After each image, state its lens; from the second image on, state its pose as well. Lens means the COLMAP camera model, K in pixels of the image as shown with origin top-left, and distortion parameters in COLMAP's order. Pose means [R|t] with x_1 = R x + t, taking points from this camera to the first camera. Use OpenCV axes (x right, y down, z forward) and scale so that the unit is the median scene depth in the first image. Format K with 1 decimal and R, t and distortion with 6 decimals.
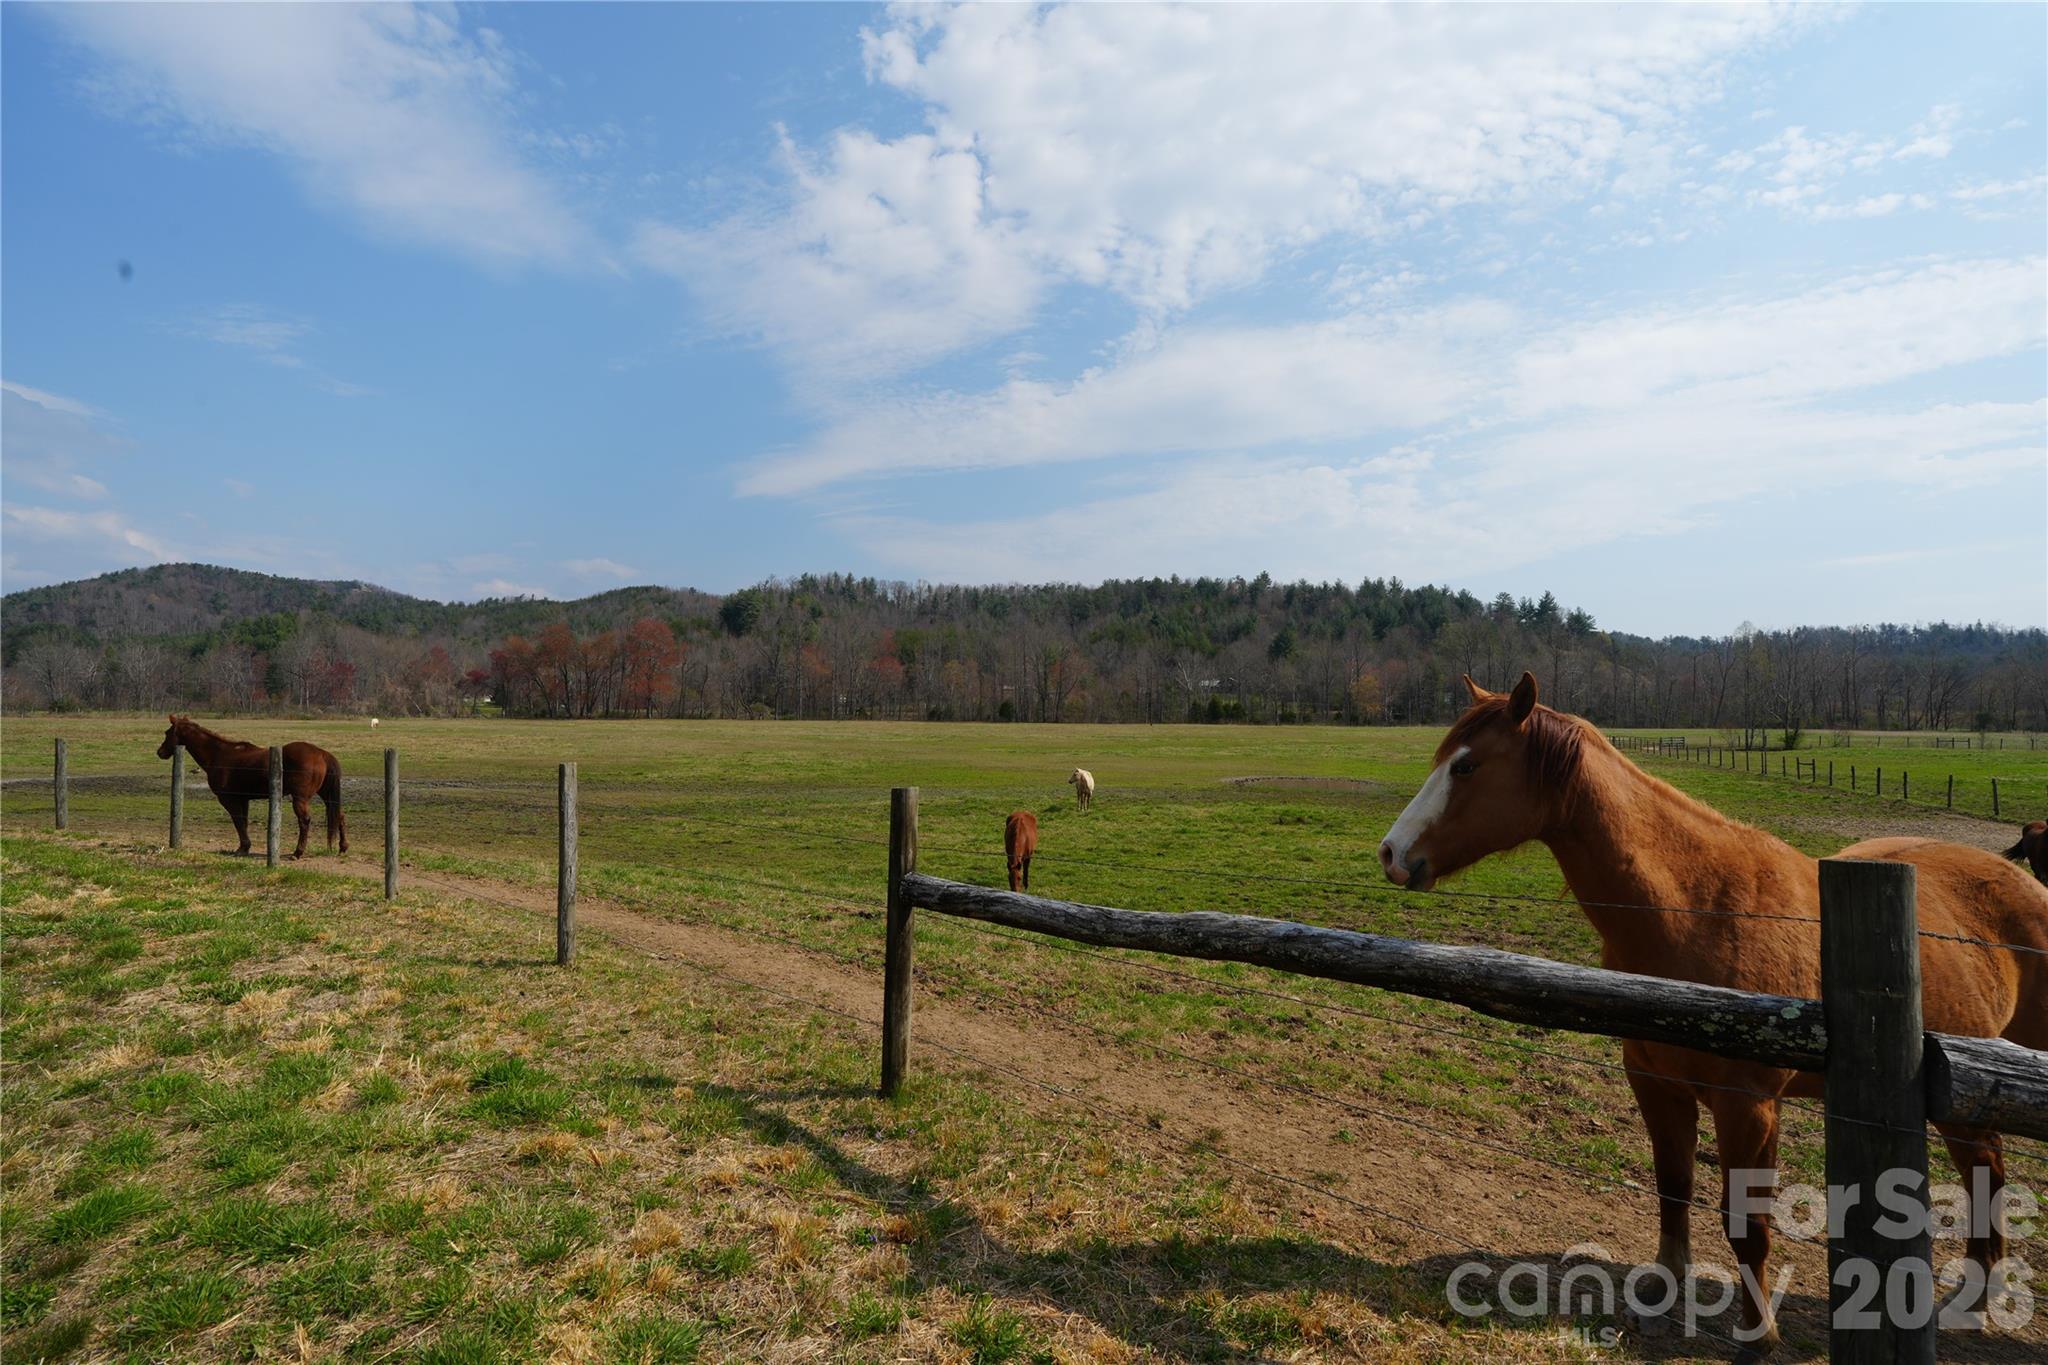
lens RADIAL K [[966.9, 0, 1024.0], [0, 966.9, 682.5], [0, 0, 1]] dist [-0.070276, 0.028221]
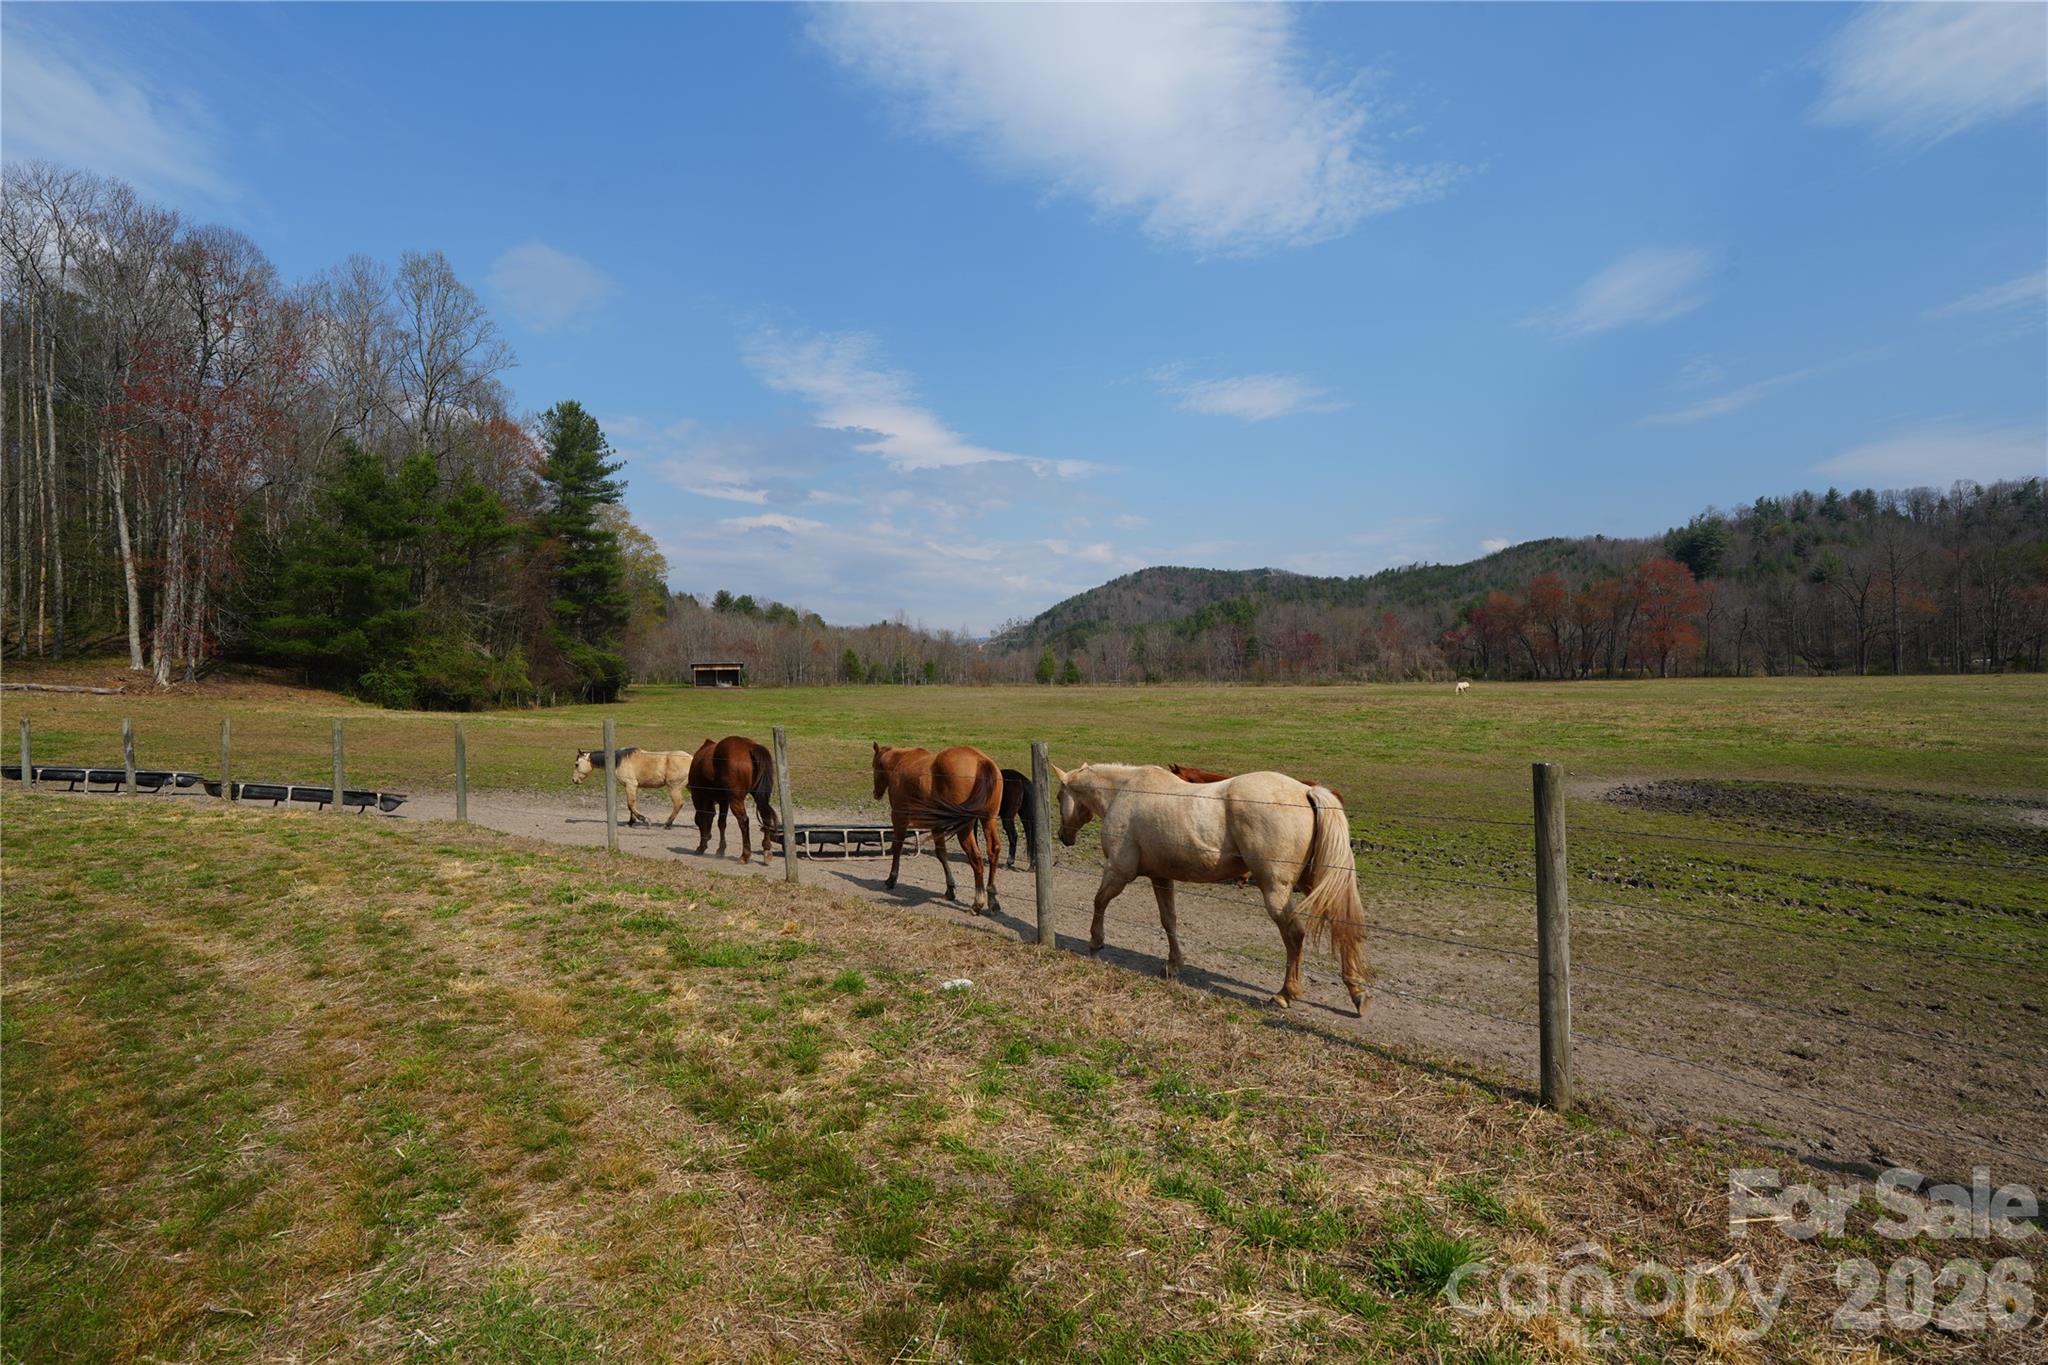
lens RADIAL K [[944.0, 0, 1023.1], [0, 944.0, 676.9], [0, 0, 1]] dist [-0.072395, 0.028137]
pose [[0.646737, -0.021795, -0.762402, -0.080170], [0.046749, 0.998845, 0.011103, 0.001139], [0.761279, -0.042822, 0.647009, 0.031599]]
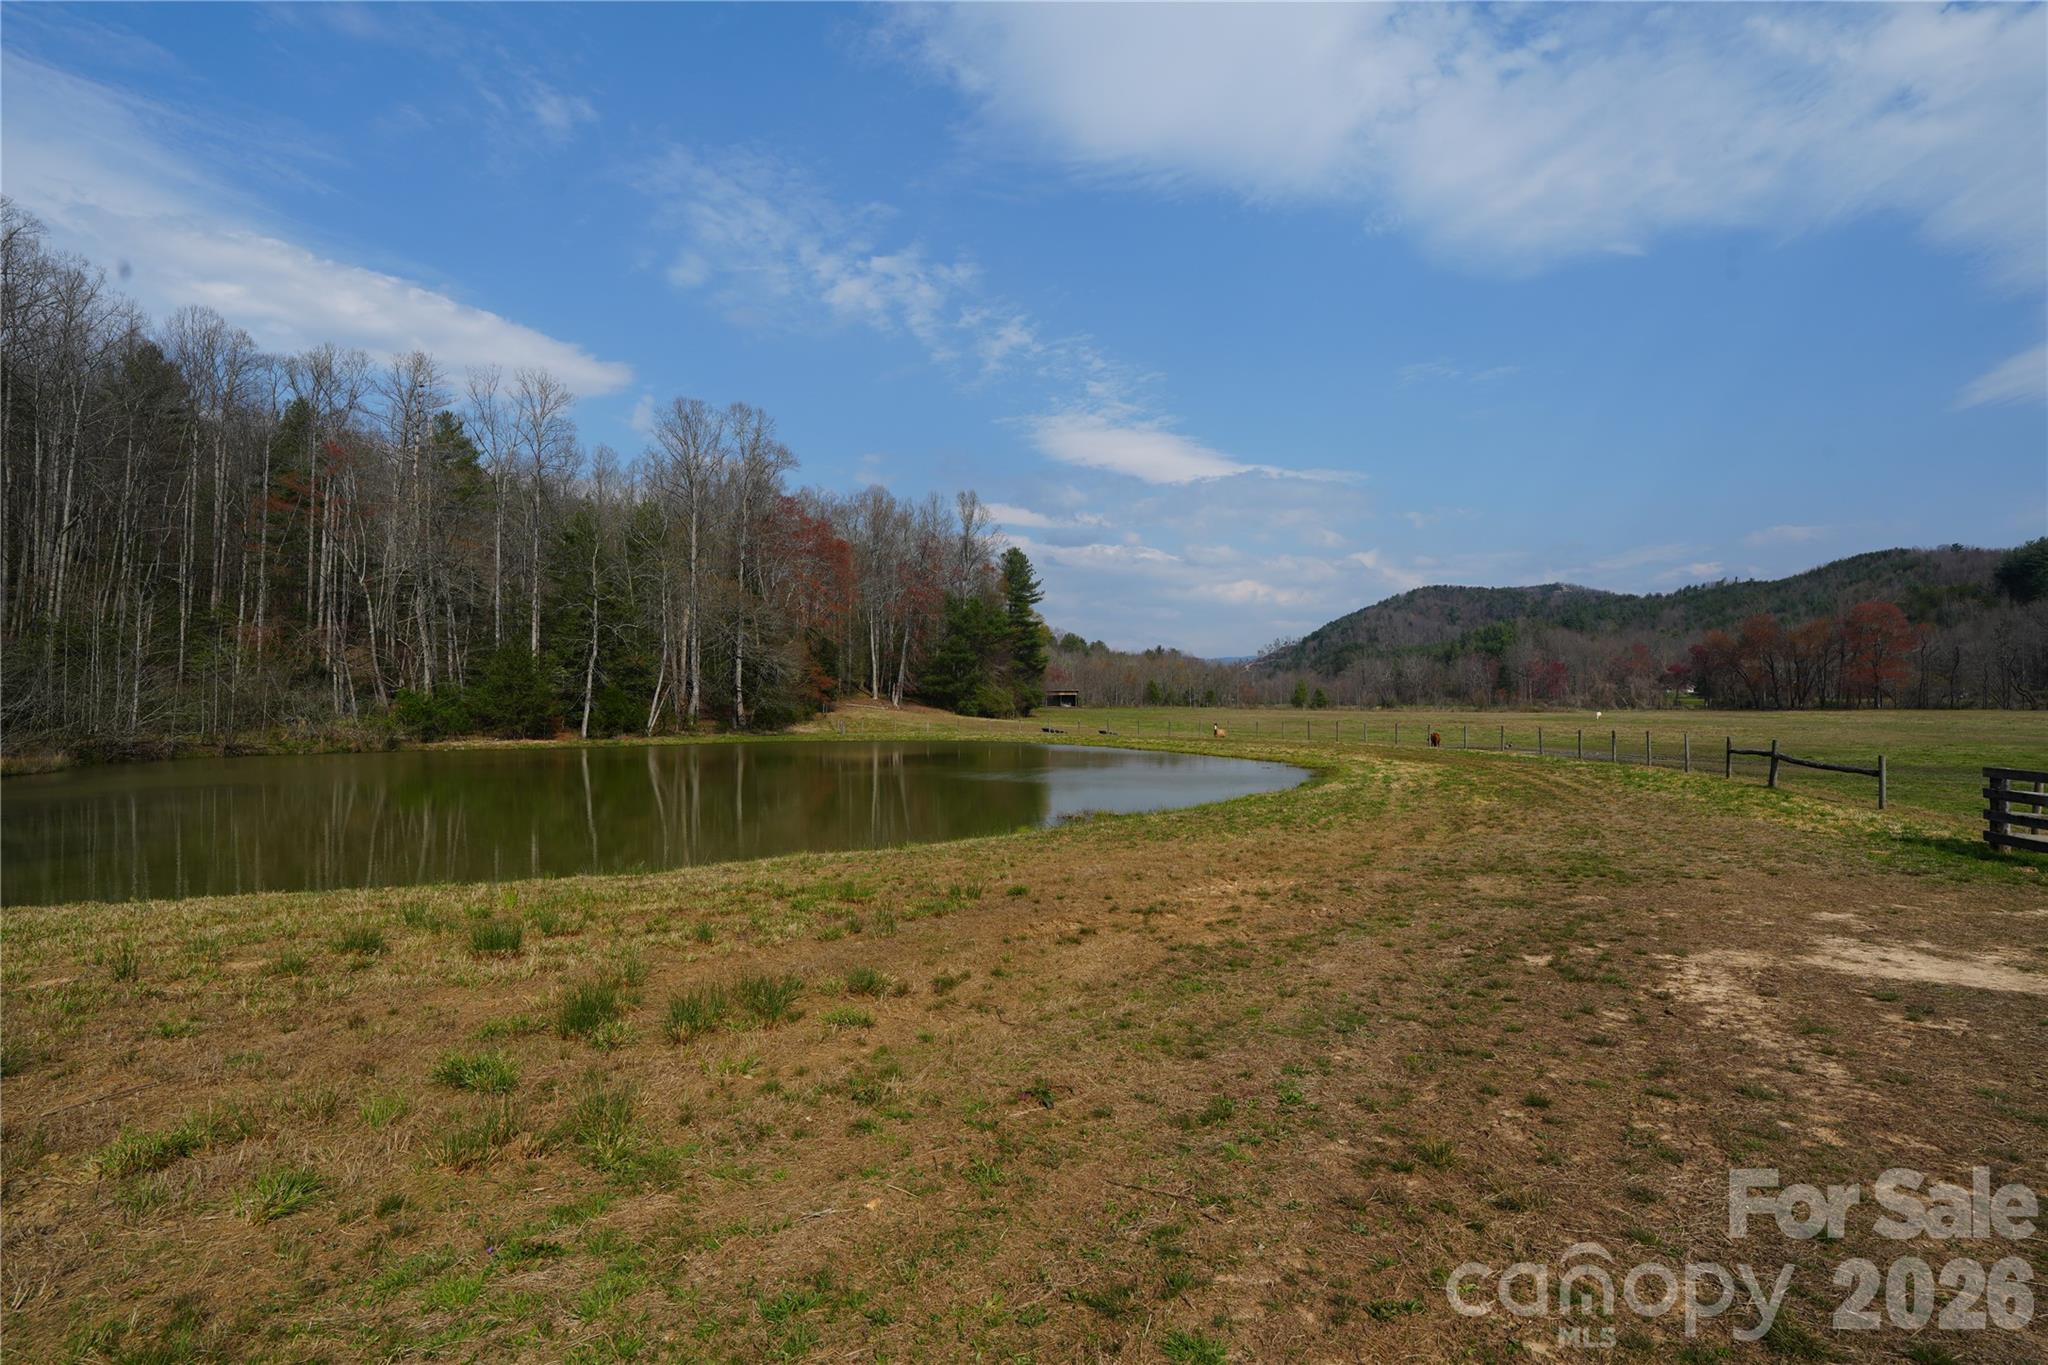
lens RADIAL K [[944.0, 0, 1023.1], [0, 944.0, 676.9], [0, 0, 1]] dist [-0.072395, 0.028137]
pose [[0.411919, -0.033363, -0.910610, 0.034403], [0.037052, 0.999116, -0.019845, -0.003411], [0.910467, -0.025565, 0.412791, -0.057843]]
